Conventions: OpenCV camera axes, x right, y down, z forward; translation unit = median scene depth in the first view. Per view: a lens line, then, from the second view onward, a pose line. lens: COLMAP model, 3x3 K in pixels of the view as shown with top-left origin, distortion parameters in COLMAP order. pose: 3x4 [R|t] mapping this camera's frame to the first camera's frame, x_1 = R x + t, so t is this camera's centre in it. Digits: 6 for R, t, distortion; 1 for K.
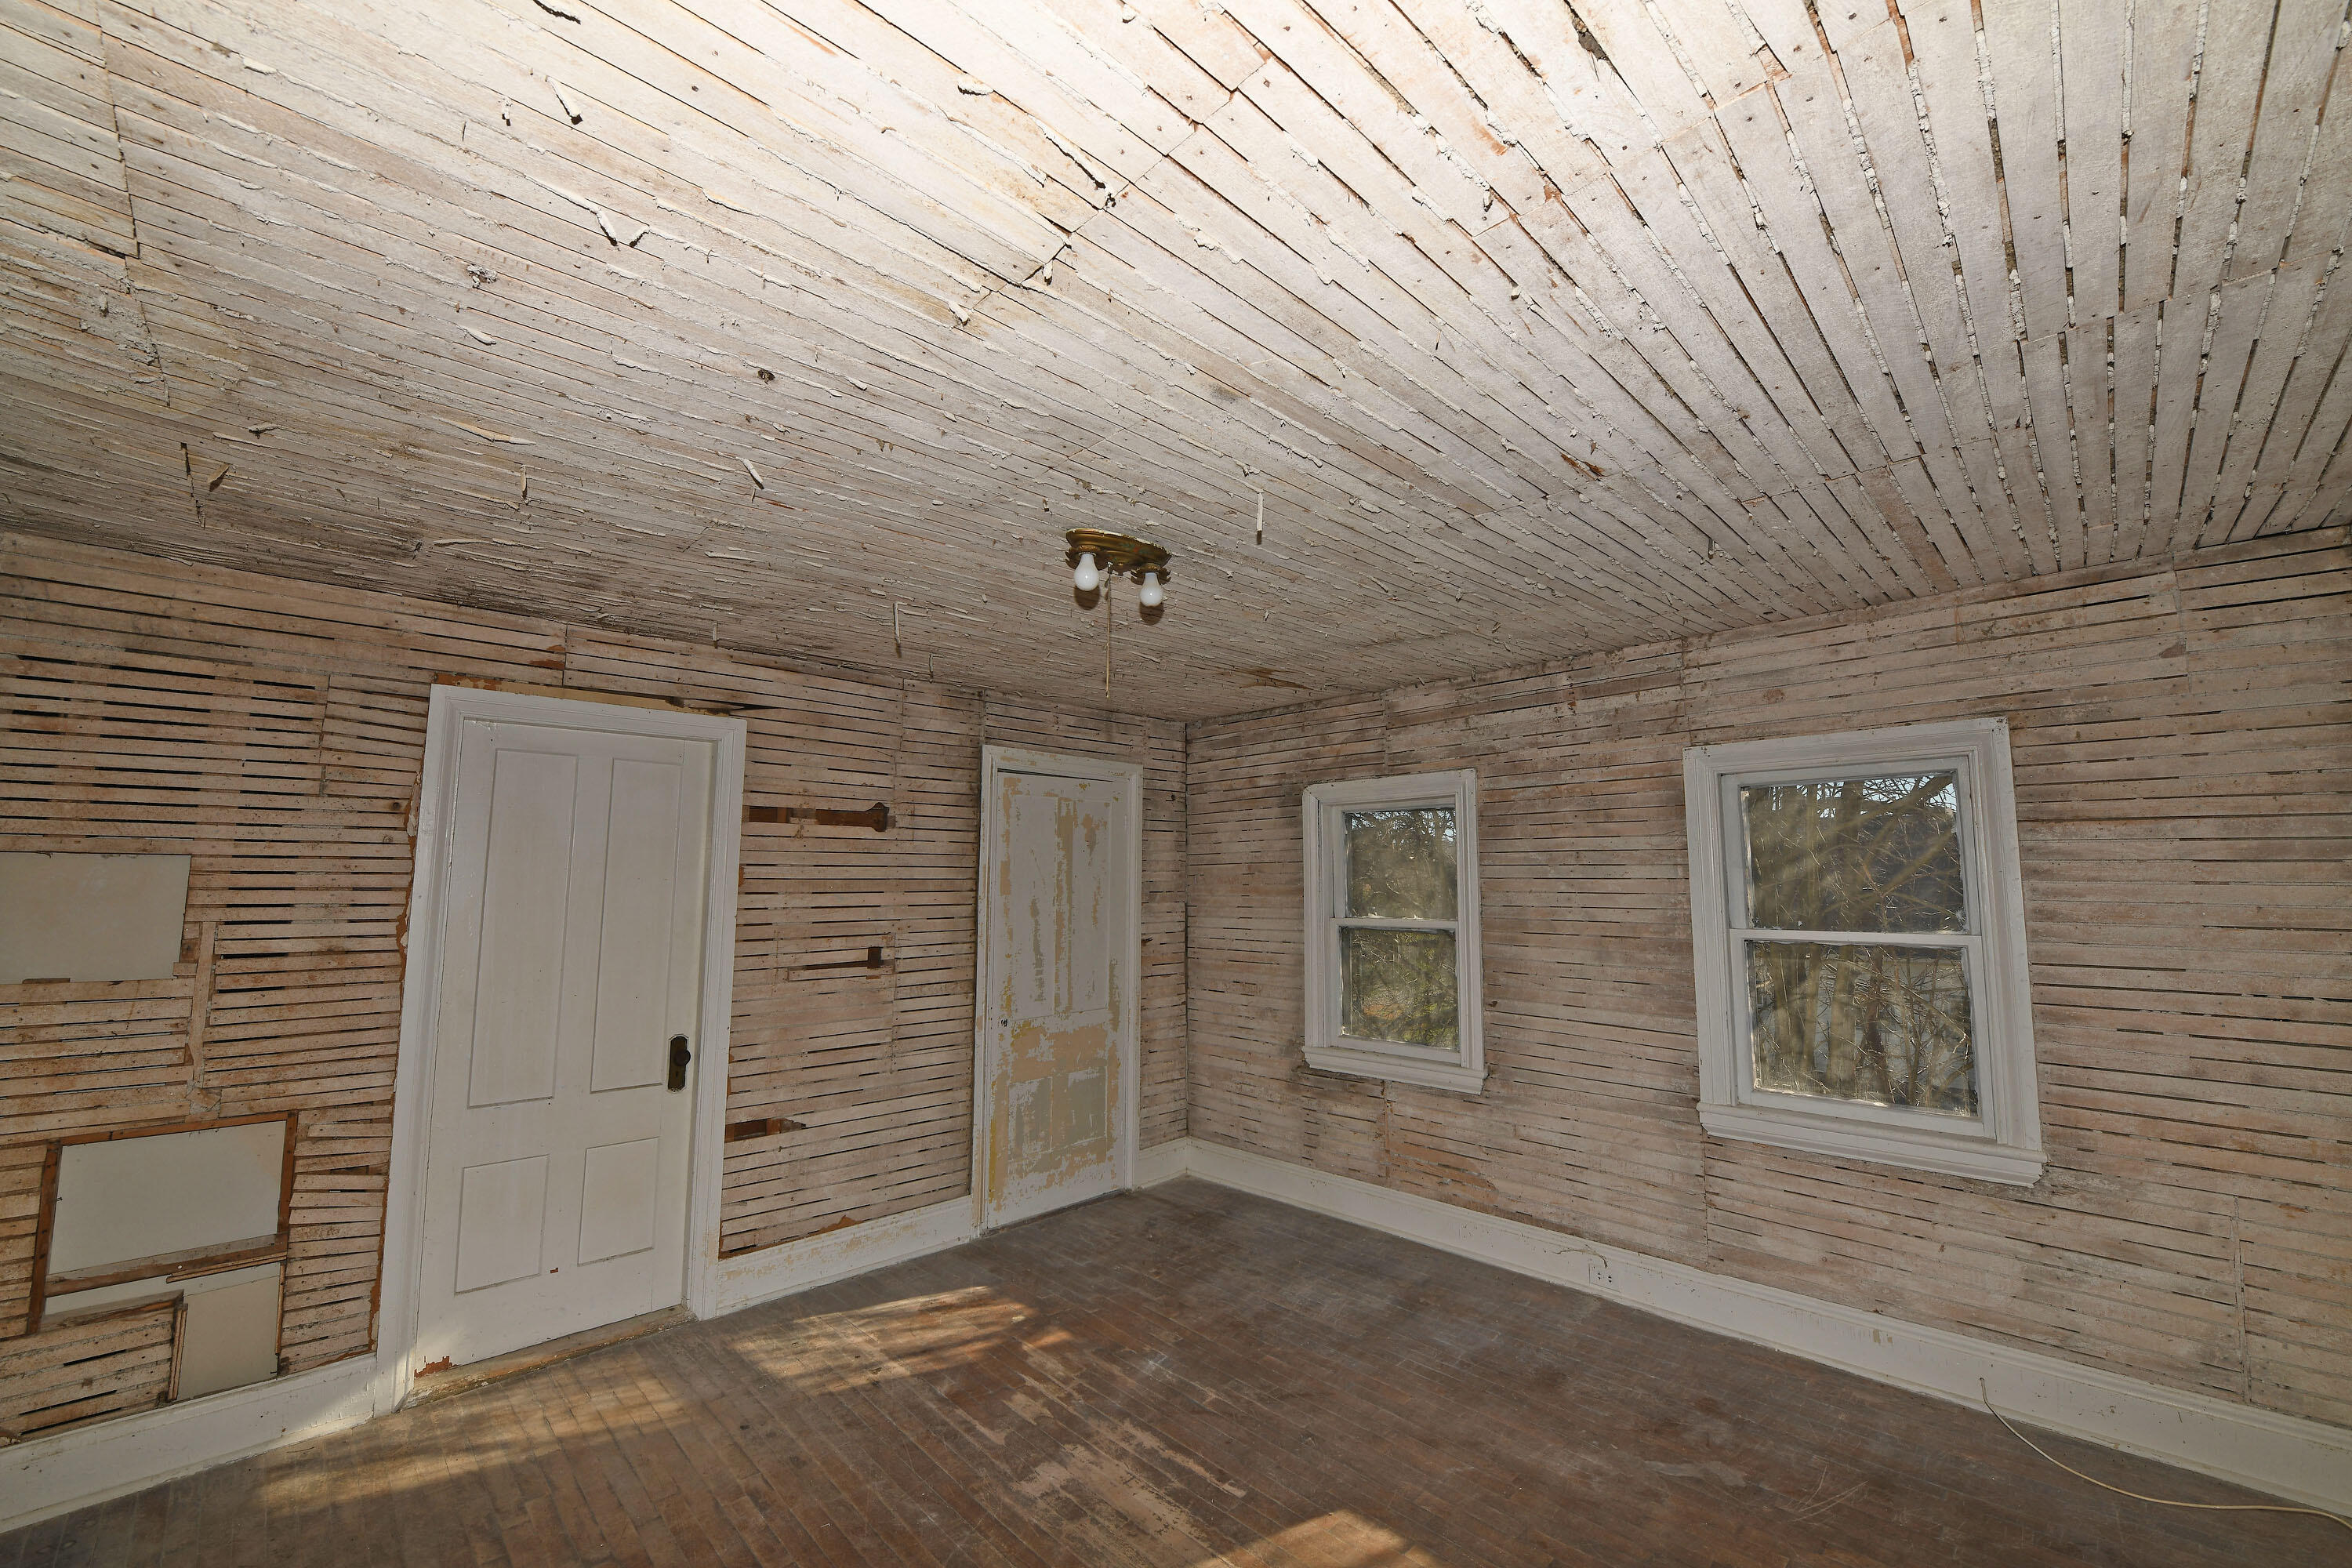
lens RADIAL K [[918.8, 0, 1170.6], [0, 918.8, 786.0], [0, 0, 1]] dist [-0.013159, -0.000512]
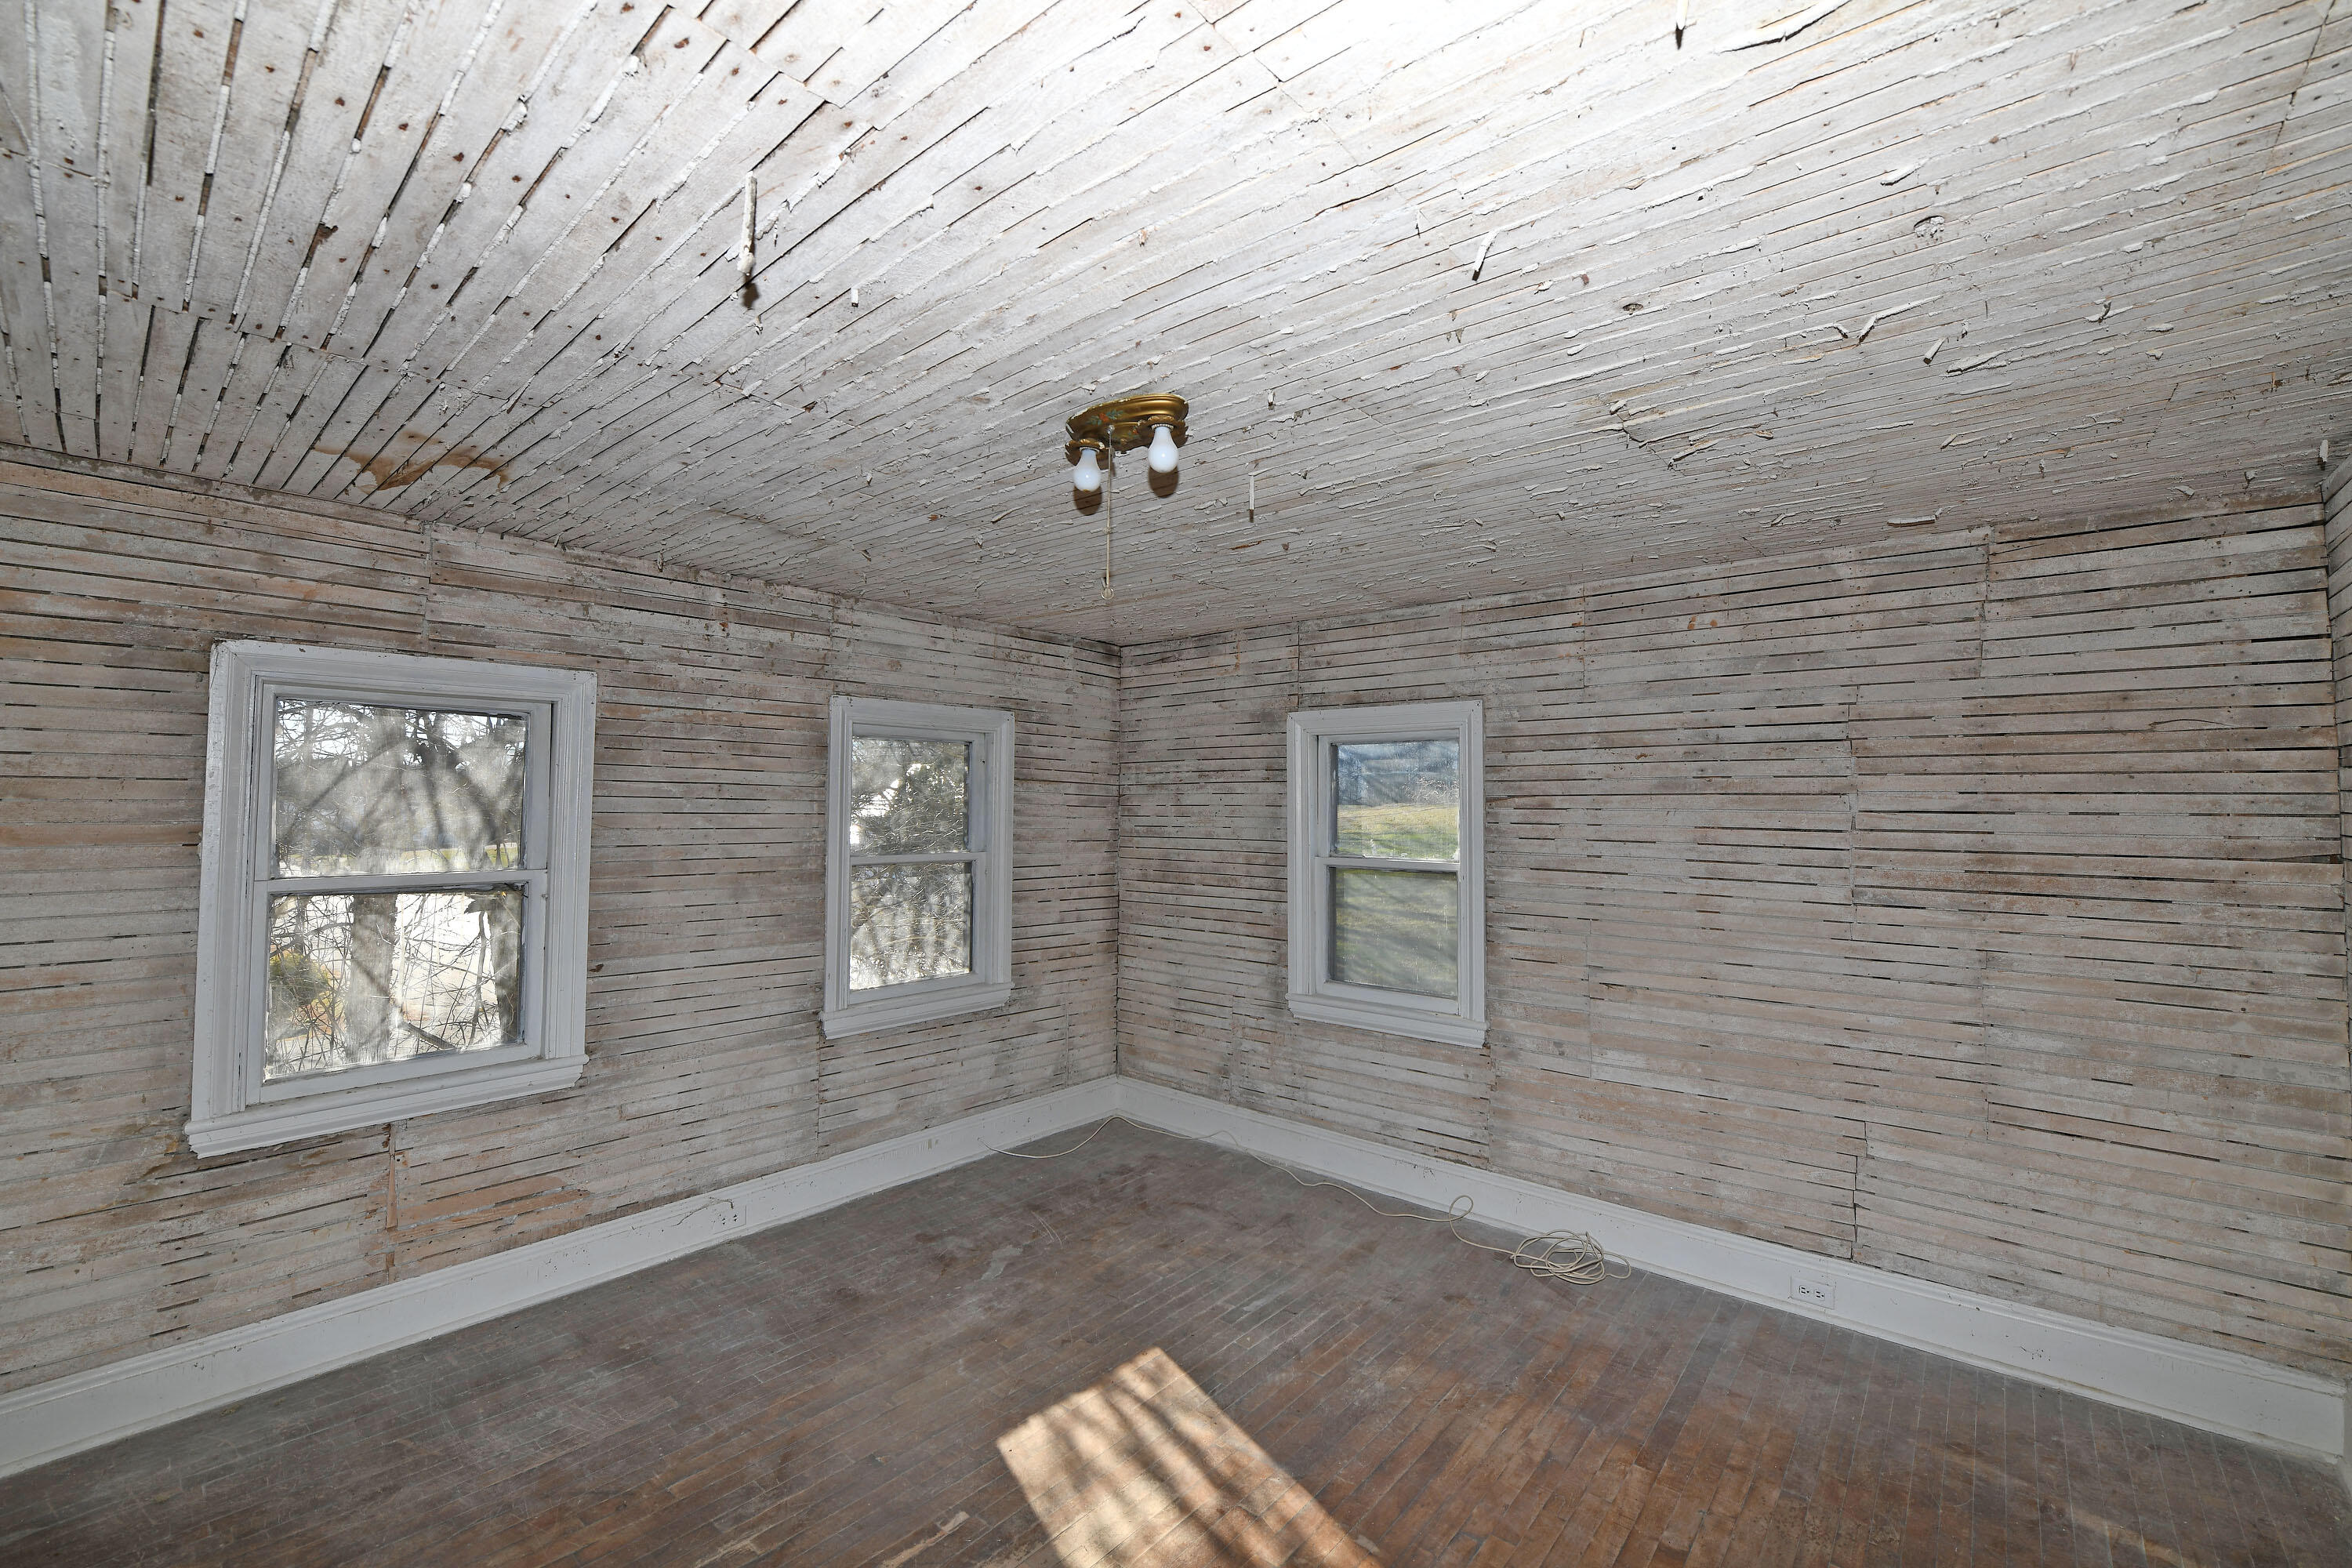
lens RADIAL K [[984.9, 0, 1169.9], [0, 984.9, 784.2], [0, 0, 1]] dist [-0.013243, -0.000334]
pose [[-0.078596, 0.030677, 0.996434, -0.601260], [-0.103440, 0.993880, -0.038757, 0.064337], [-0.991526, -0.106117, -0.074942, 0.638095]]
